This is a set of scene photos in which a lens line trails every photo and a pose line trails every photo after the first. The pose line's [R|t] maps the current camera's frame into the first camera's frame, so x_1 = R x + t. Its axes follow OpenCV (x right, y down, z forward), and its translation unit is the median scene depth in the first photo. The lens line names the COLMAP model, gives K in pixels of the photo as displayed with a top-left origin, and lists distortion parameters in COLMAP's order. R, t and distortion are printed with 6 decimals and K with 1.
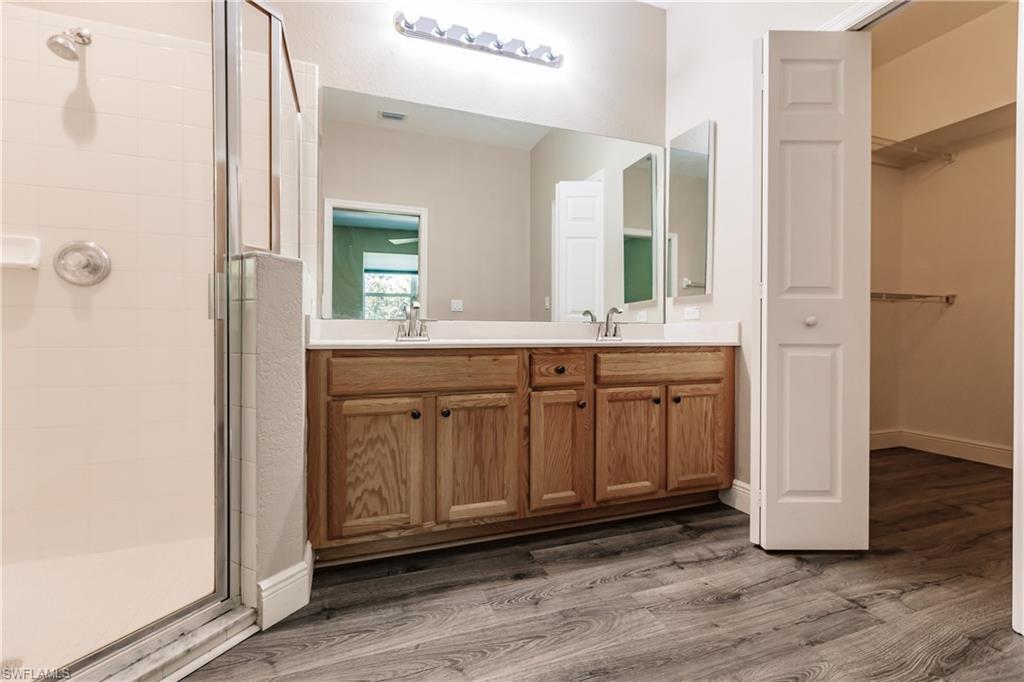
lens RADIAL K [[452.4, 0, 511.2], [0, 452.4, 337.9], [0, 0, 1]] dist [0.002044, -0.000067]
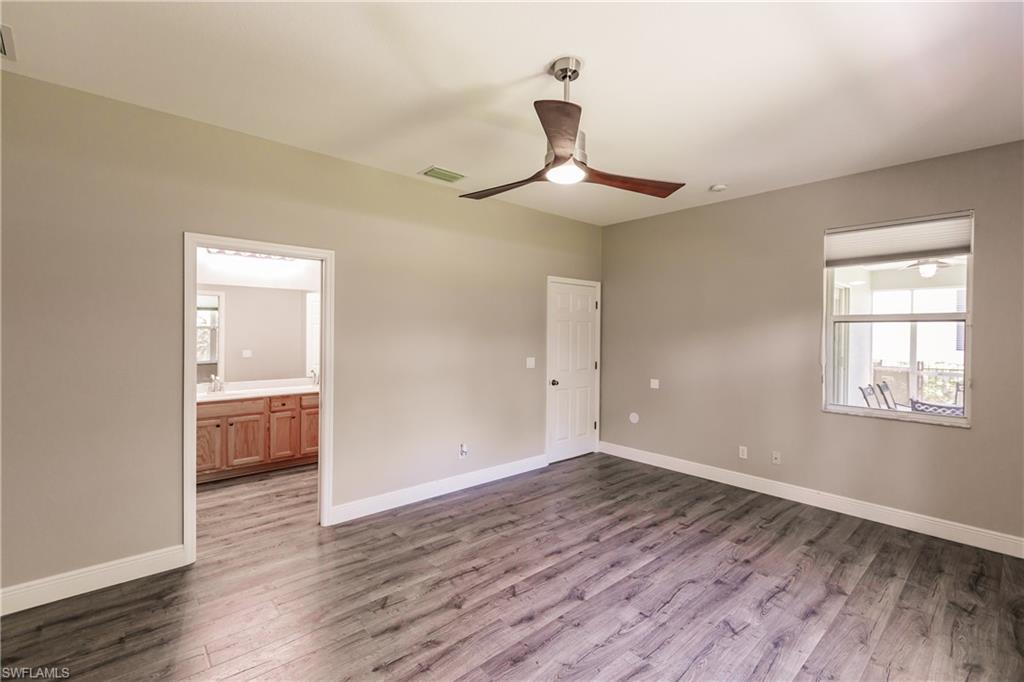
lens RADIAL K [[452.4, 0, 511.2], [0, 452.4, 337.9], [0, 0, 1]] dist [0.002044, -0.000067]
pose [[0.930746, 0.001176, 0.365665, 0.378924], [-0.004364, 0.999959, 0.007891, -0.339214], [-0.365641, -0.008940, 0.930713, -1.901304]]
